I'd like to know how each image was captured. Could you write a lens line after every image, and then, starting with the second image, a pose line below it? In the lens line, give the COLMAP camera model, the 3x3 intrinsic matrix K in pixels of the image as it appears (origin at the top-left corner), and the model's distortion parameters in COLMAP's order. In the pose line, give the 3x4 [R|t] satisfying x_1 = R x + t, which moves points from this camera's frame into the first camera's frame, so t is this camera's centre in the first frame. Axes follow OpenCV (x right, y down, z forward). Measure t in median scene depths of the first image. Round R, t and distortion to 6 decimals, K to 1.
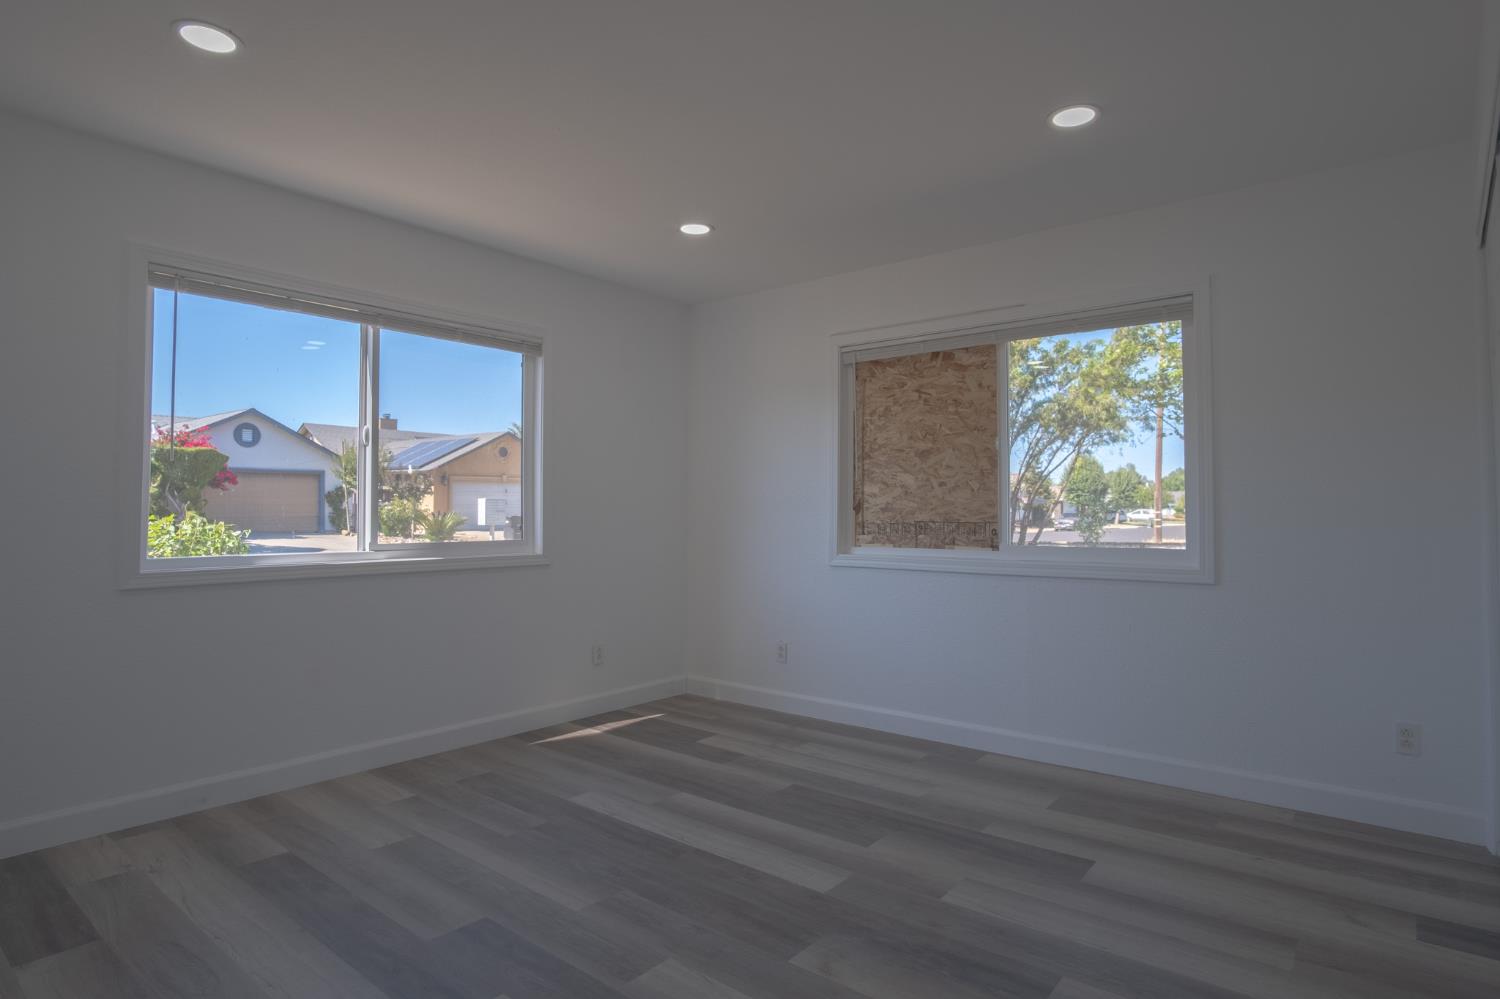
lens RADIAL K [[803.4, 0, 753.5], [0, 803.4, 495.8], [0, 0, 1]] dist [-0.033953, 0.009030]
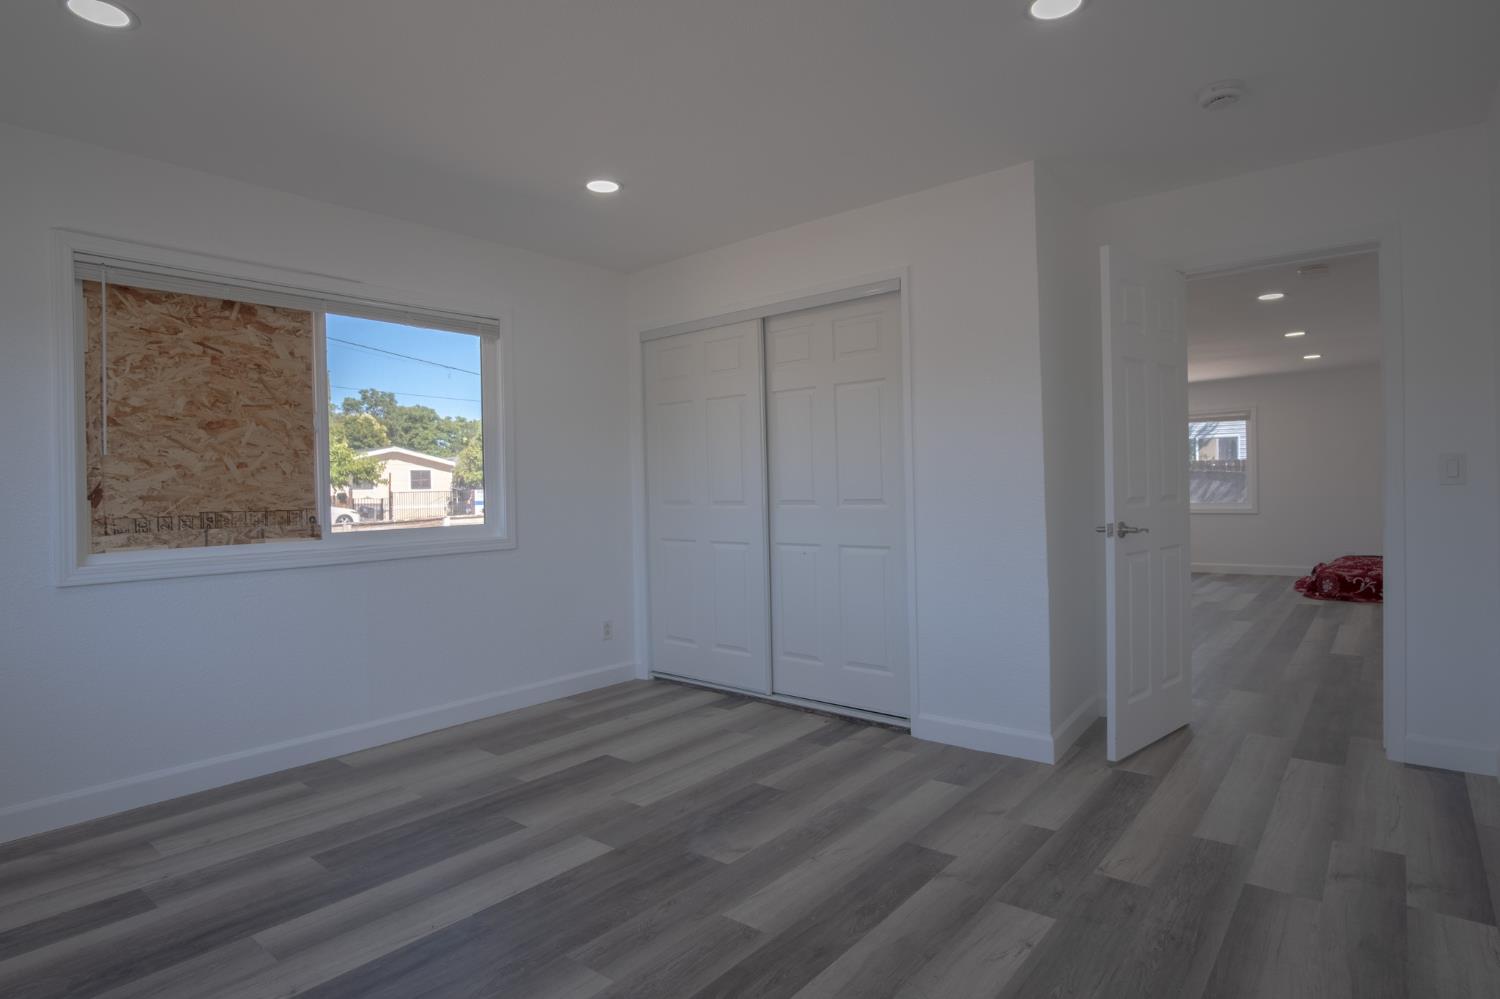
lens RADIAL K [[803.4, 0, 756.6], [0, 803.4, 497.2], [0, 0, 1]] dist [-0.033953, 0.009030]
pose [[0.004495, -0.014393, 0.999886, -0.574339], [0.001889, 0.999895, 0.014384, 0.007507], [-0.999988, 0.001824, 0.004522, 0.474290]]
